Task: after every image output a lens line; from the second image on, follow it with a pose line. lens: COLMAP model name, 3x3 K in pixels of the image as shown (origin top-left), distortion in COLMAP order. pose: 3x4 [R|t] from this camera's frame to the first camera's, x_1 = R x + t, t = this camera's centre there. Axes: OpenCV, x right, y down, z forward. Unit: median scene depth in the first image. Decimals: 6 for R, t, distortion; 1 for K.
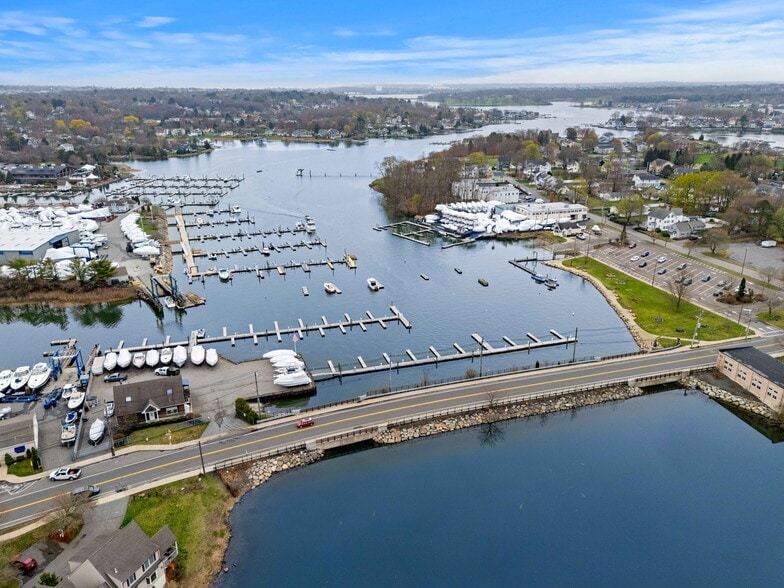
lens RADIAL K [[574.0, 0, 392.0], [0, 574.0, 294.0], [0, 0, 1]] dist [0.076762, -0.058640]
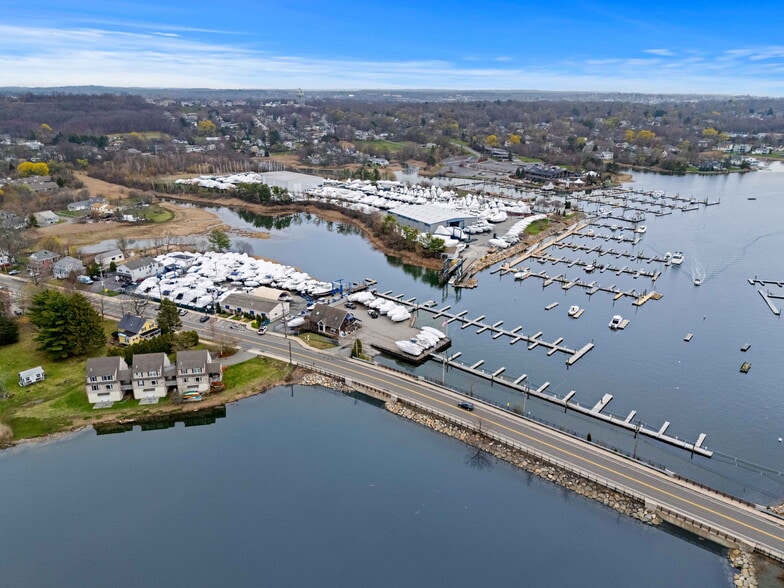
lens RADIAL K [[574.0, 0, 392.0], [0, 574.0, 294.0], [0, 0, 1]] dist [0.076762, -0.058640]
pose [[0.541352, 0.287918, -0.789963, 0.821317], [-0.297109, 0.944433, 0.140613, -0.138457], [0.786552, 0.158584, 0.596814, 0.208024]]
